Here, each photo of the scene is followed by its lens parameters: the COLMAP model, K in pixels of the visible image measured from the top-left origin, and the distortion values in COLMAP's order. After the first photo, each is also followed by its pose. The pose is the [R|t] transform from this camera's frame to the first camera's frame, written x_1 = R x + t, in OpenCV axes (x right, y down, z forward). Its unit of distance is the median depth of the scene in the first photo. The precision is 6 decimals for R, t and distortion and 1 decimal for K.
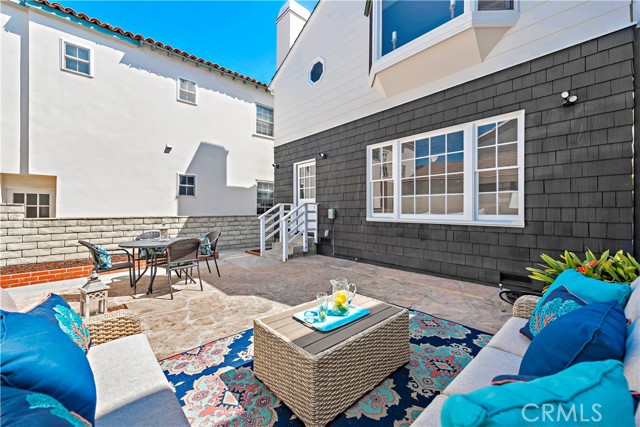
lens RADIAL K [[247.8, 0, 320.0], [0, 247.8, 213.5], [0, 0, 1]] dist [0.000326, 0.000028]
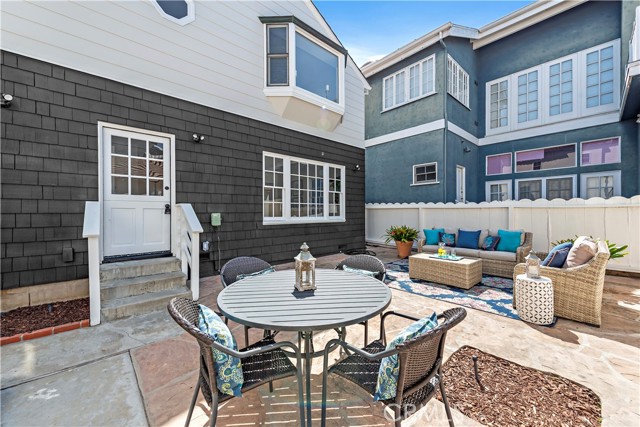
lens RADIAL K [[247.3, 0, 320.0], [0, 247.3, 213.5], [0, 0, 1]] dist [0.002501, 0.000252]
pose [[0.011548, -0.004955, 0.999921, -0.962047], [0.017170, 0.999841, 0.004756, -0.020933], [-0.999786, 0.017114, 0.011631, 0.886869]]
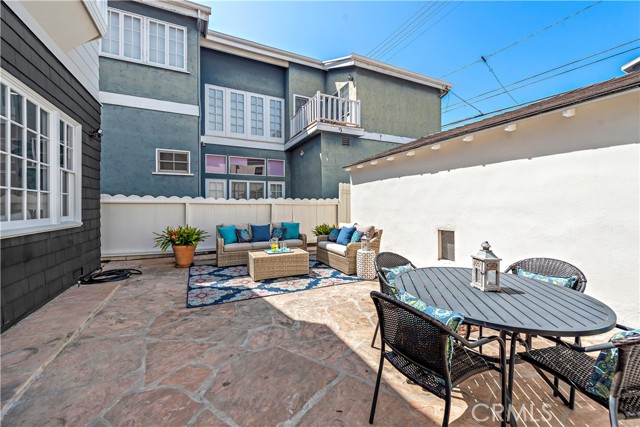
lens RADIAL K [[254.7, 0, 319.5], [0, 254.7, 206.5], [0, 0, 1]] dist [-0.001521, -0.000488]
pose [[-0.956993, 0.004846, 0.290071, -0.444991], [0.008311, 0.999908, 0.010714, -0.028237], [-0.289992, 0.012664, -0.956945, 1.354017]]
